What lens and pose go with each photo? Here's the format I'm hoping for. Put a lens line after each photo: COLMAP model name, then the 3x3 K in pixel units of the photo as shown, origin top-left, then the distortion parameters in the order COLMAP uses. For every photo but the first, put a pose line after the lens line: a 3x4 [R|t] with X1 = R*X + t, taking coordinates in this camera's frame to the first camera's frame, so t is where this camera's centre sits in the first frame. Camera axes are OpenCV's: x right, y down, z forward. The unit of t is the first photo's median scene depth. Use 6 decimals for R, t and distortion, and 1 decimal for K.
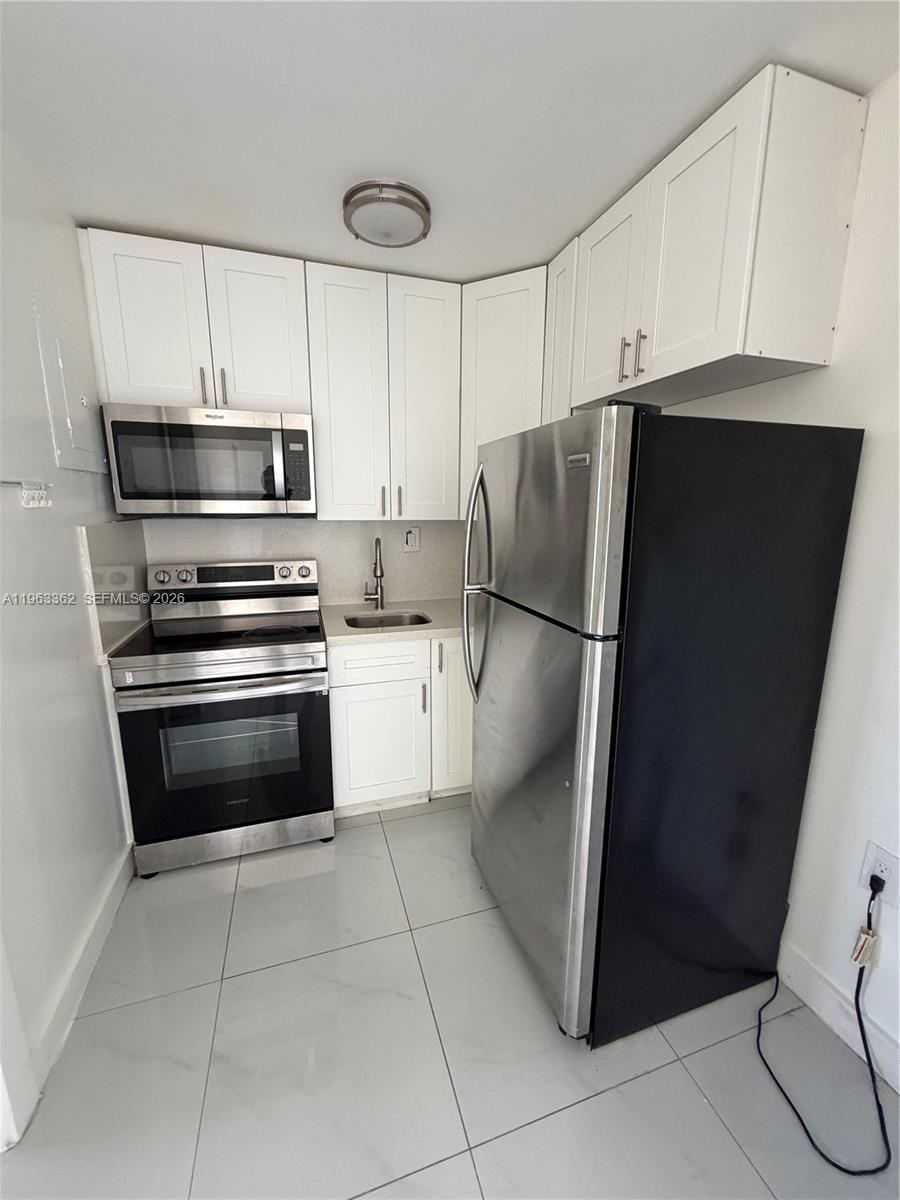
lens RADIAL K [[478.6, 0, 449.4], [0, 478.6, 596.4], [0, 0, 1]] dist [0.000134, 0.000058]
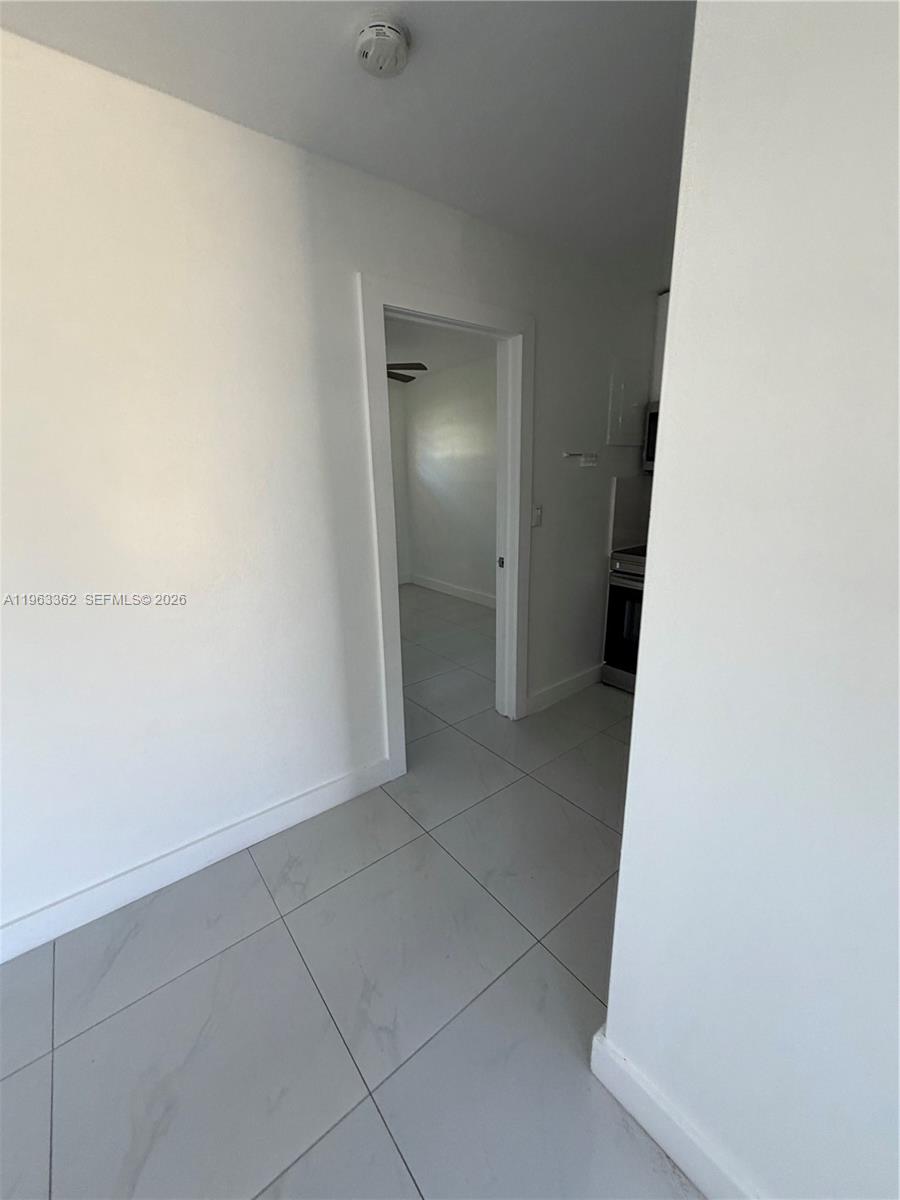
lens RADIAL K [[478.6, 0, 449.4], [0, 478.6, 596.4], [0, 0, 1]] dist [0.000134, 0.000058]
pose [[0.347463, 0.230417, -0.908943, 0.647220], [-0.162033, 0.969511, 0.183830, 0.051270], [0.923588, 0.083405, 0.374205, -0.190049]]
